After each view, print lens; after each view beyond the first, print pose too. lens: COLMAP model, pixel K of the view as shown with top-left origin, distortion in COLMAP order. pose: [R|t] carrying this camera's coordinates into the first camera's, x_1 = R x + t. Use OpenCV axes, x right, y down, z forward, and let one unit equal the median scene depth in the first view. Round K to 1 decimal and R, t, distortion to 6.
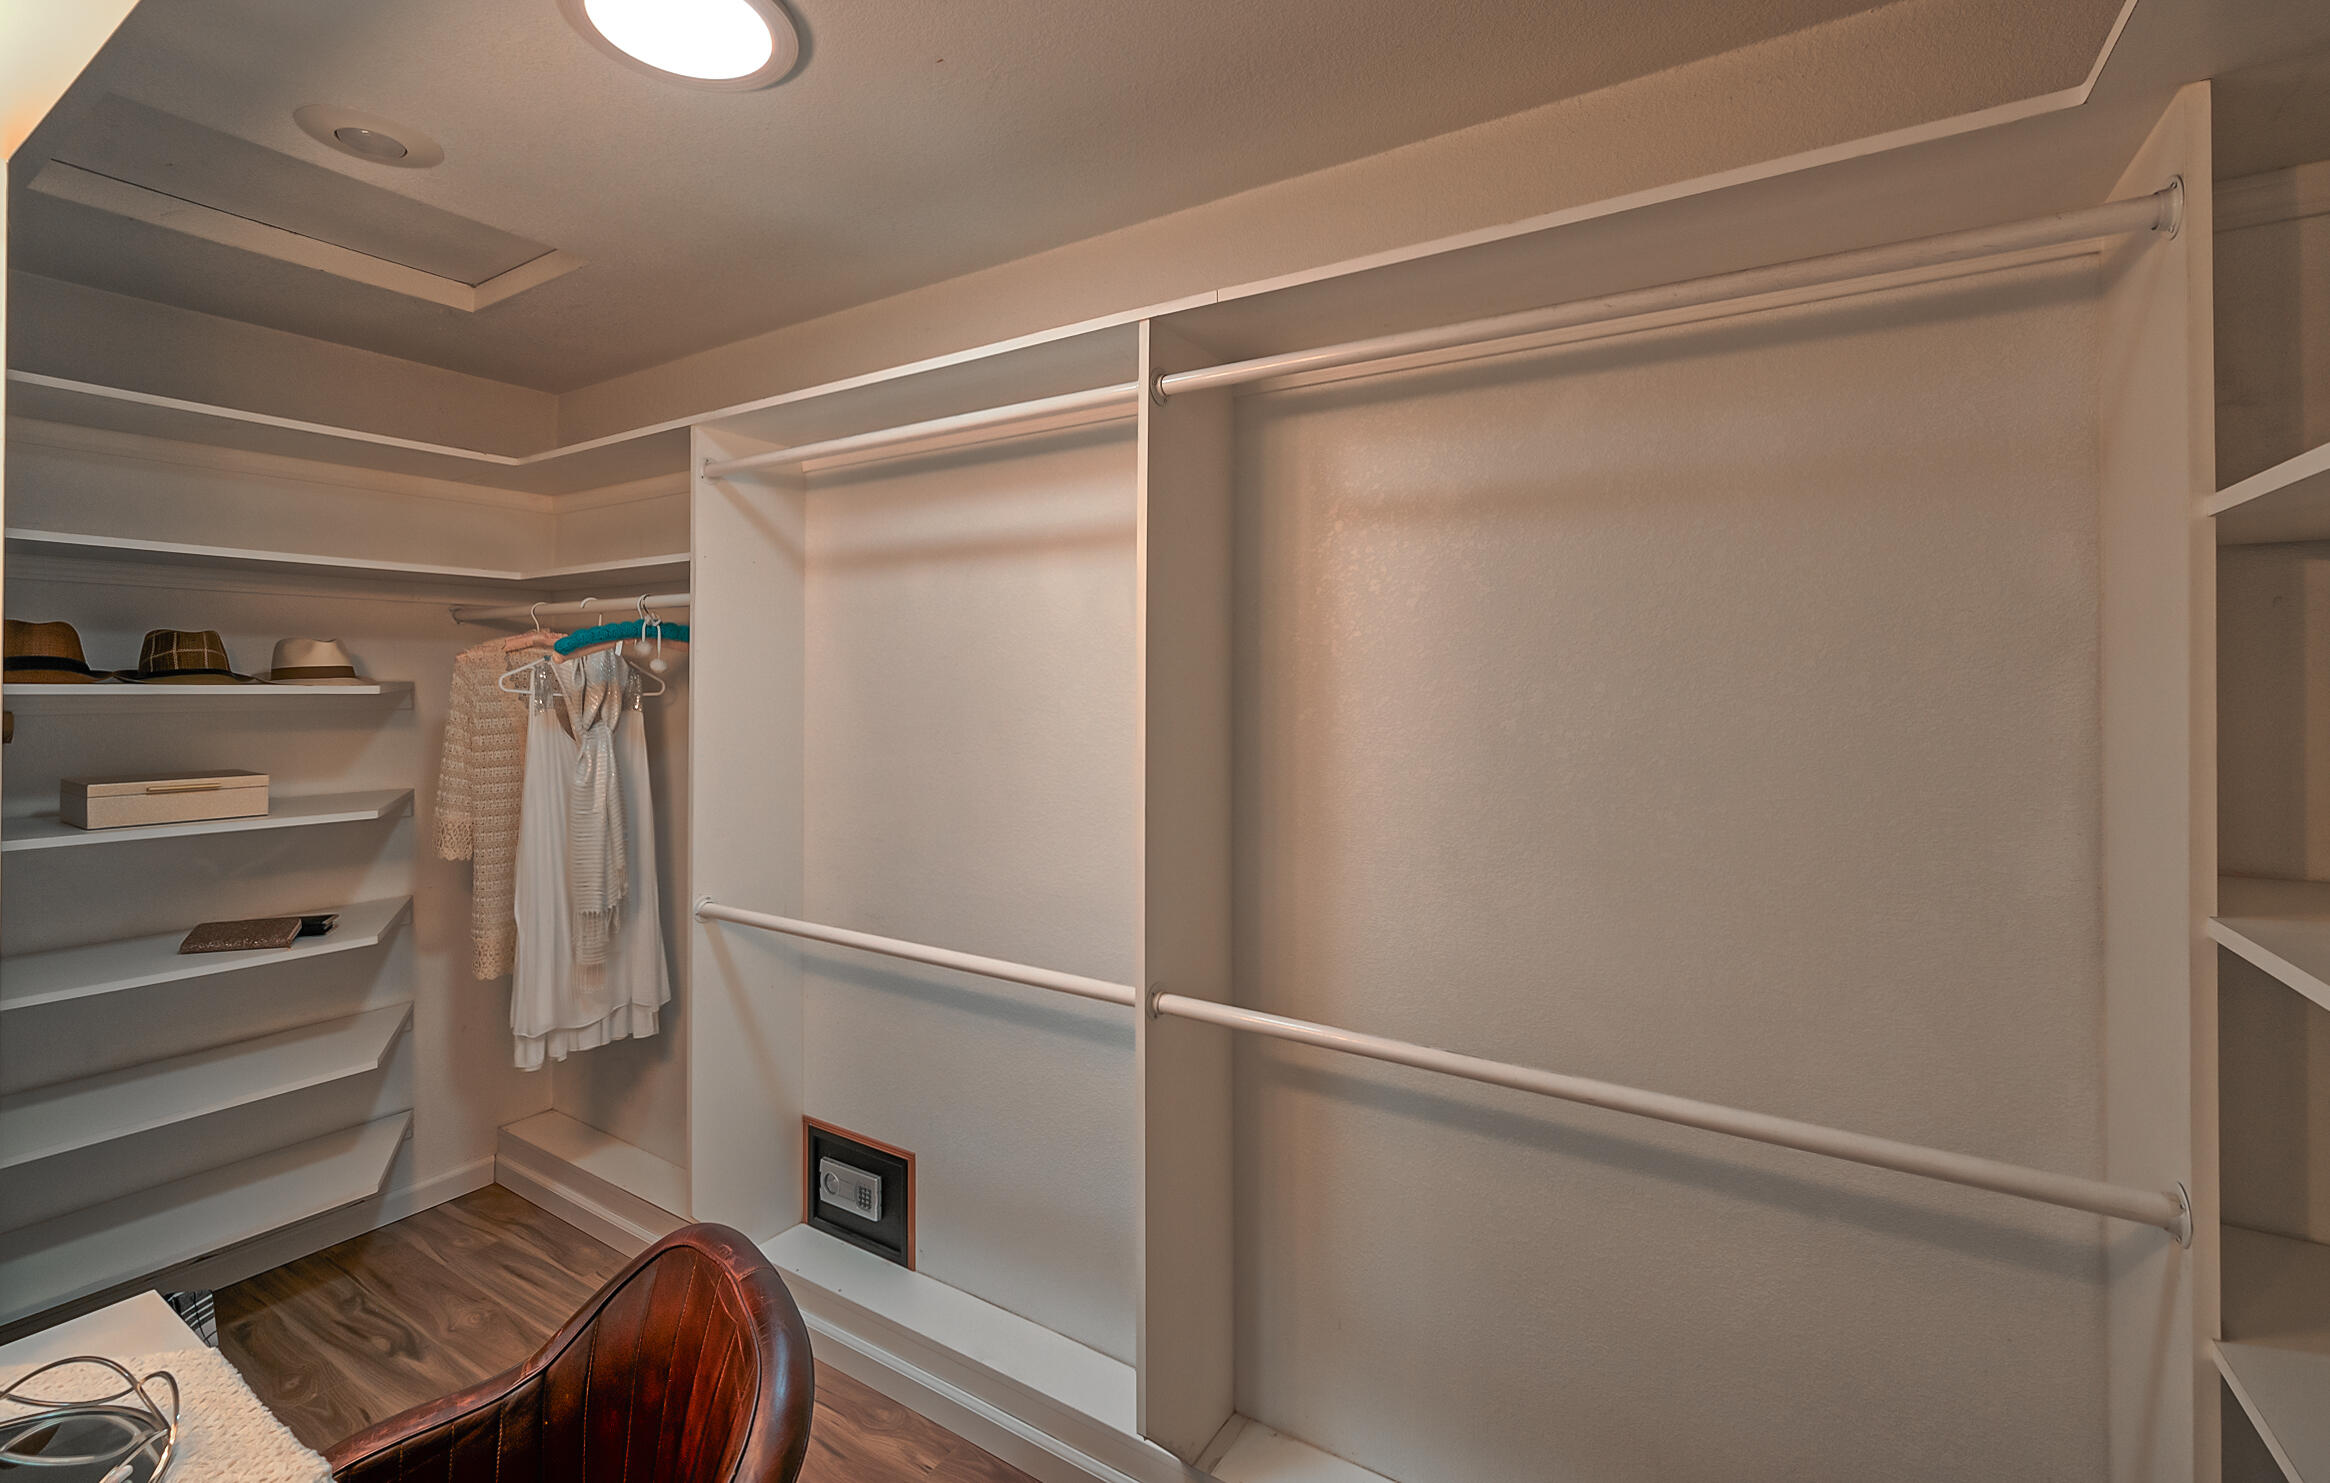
lens RADIAL K [[984.7, 0, 1162.8], [0, 984.7, 694.0], [0, 0, 1]] dist [0.000473, 0.000079]
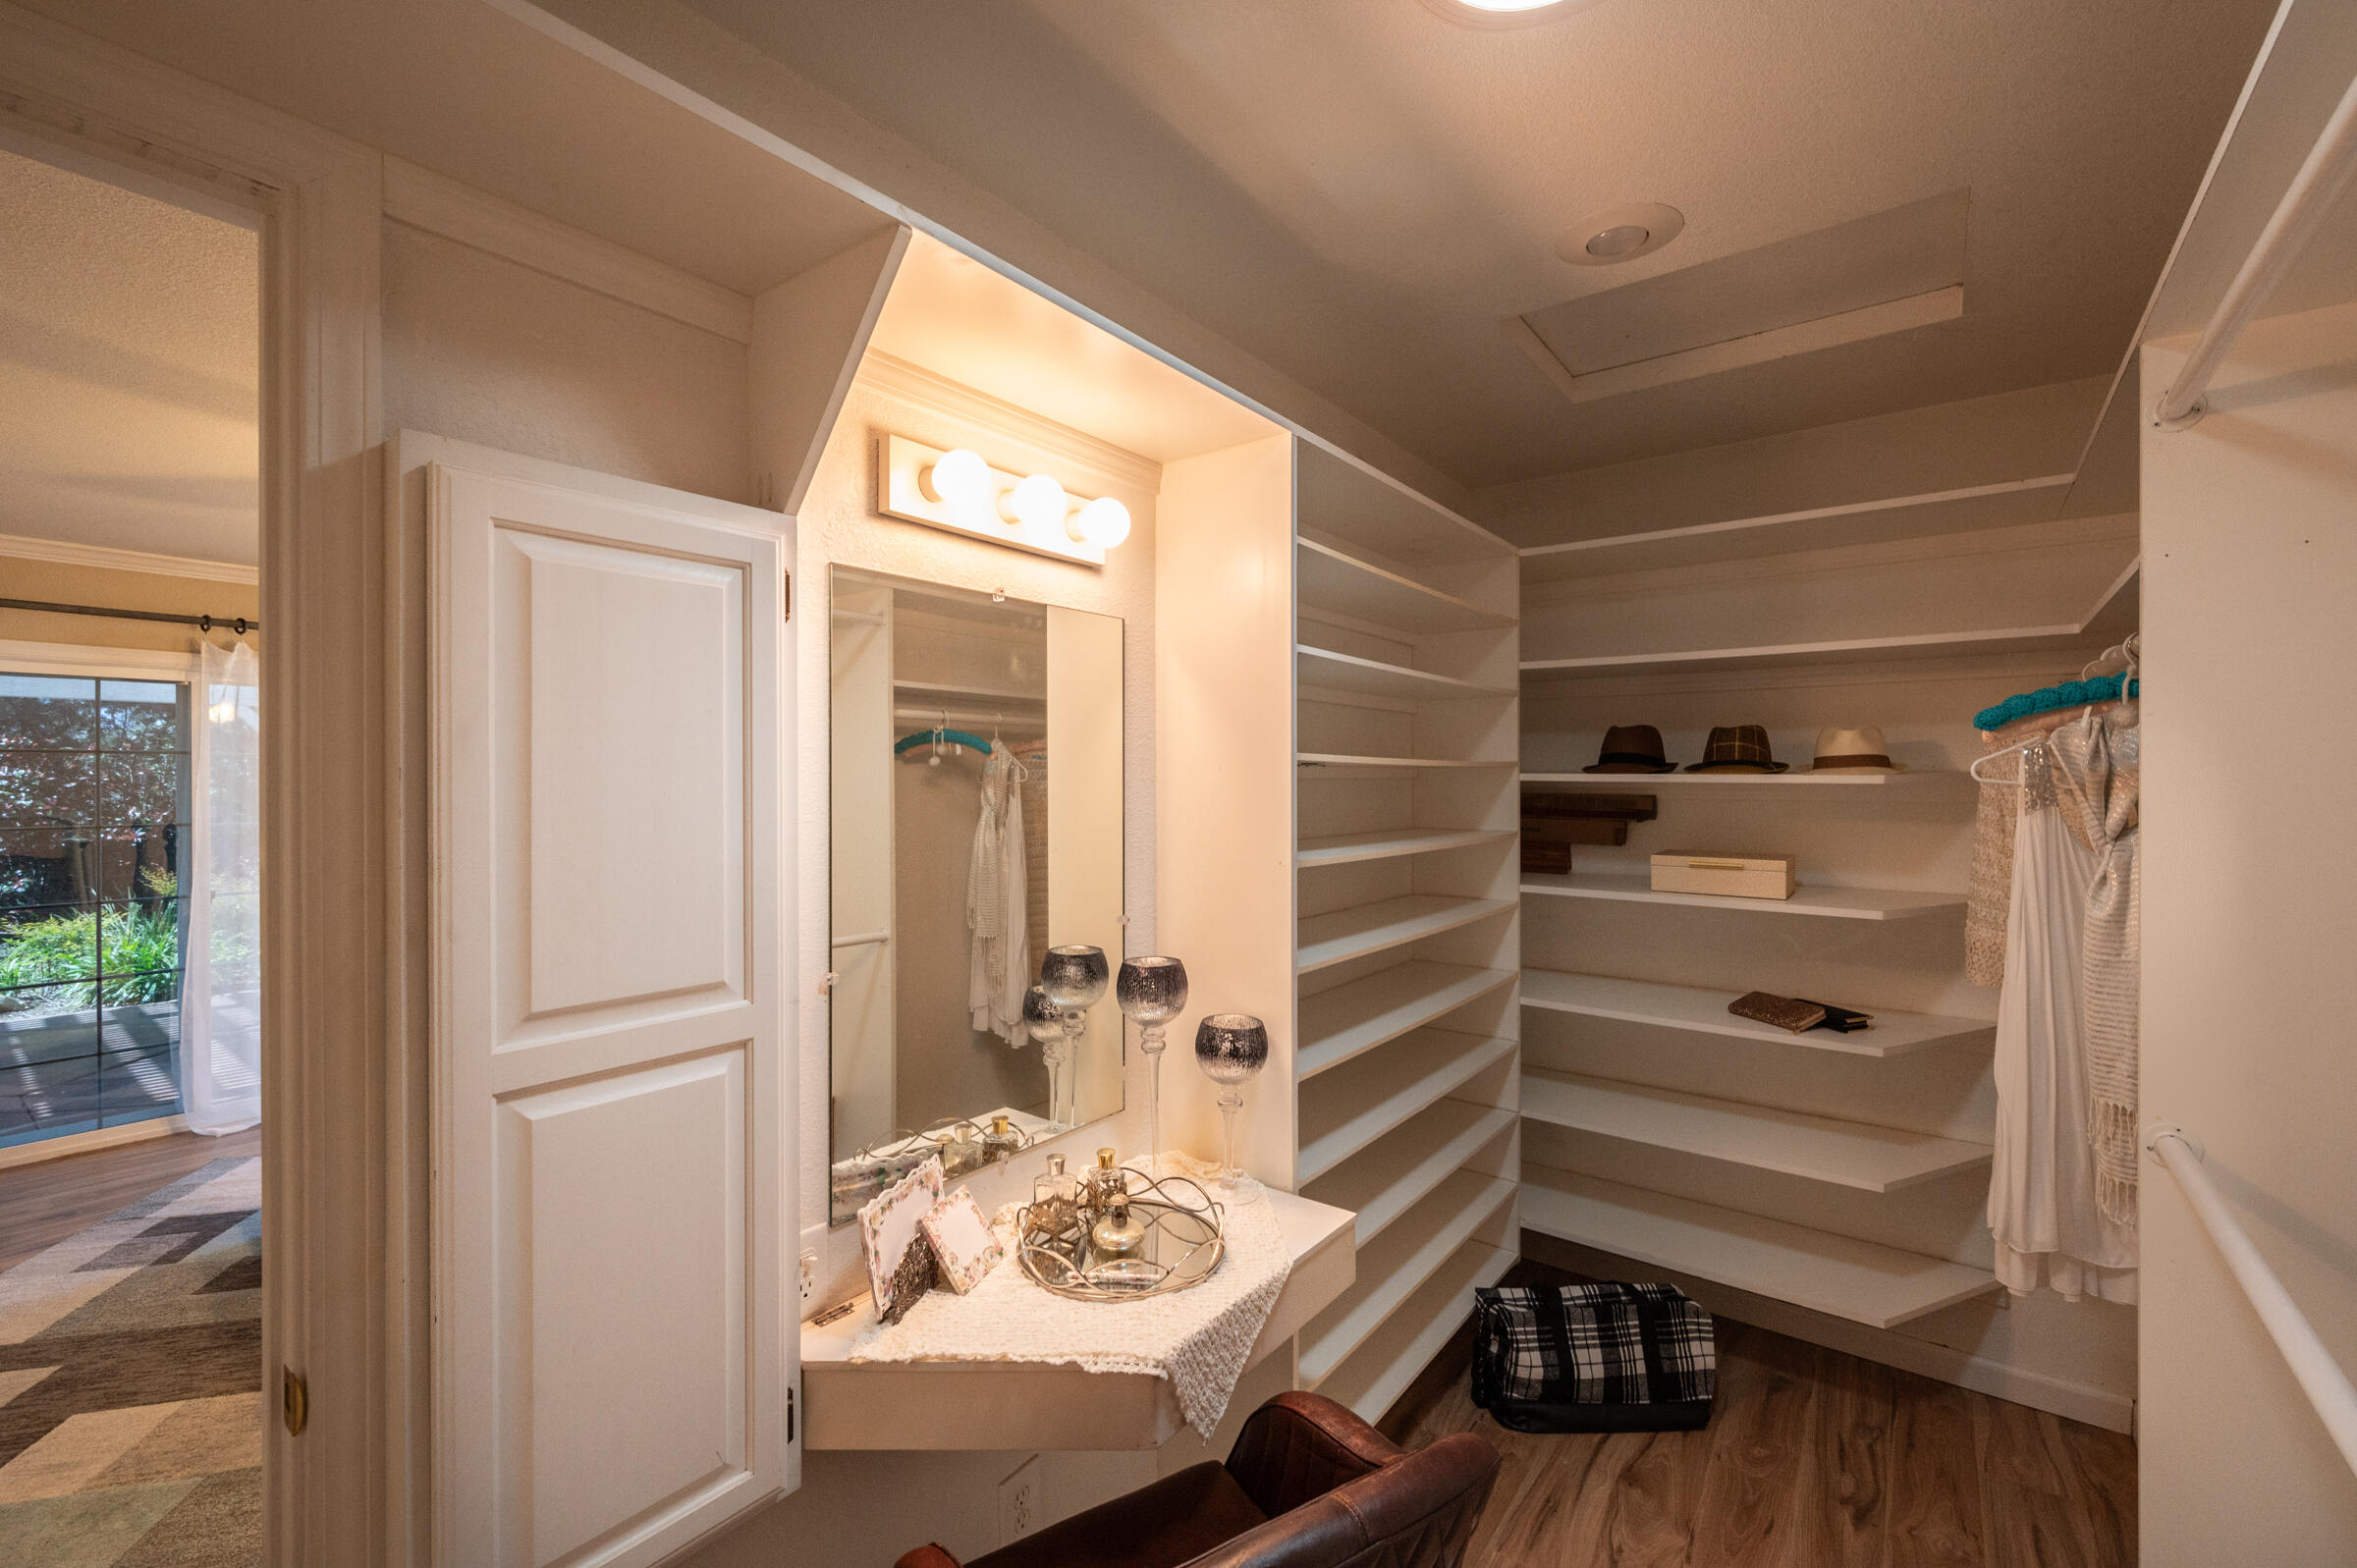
lens RADIAL K [[998.4, 0, 1178.5], [0, 998.4, 784.0], [0, 0, 1]] dist [0.002939, 0.000481]
pose [[-0.100526, 0.005054, -0.994922, 0.197923], [-0.004370, 0.999975, 0.005521, -0.002108], [0.994925, 0.004903, -0.100501, 0.456794]]
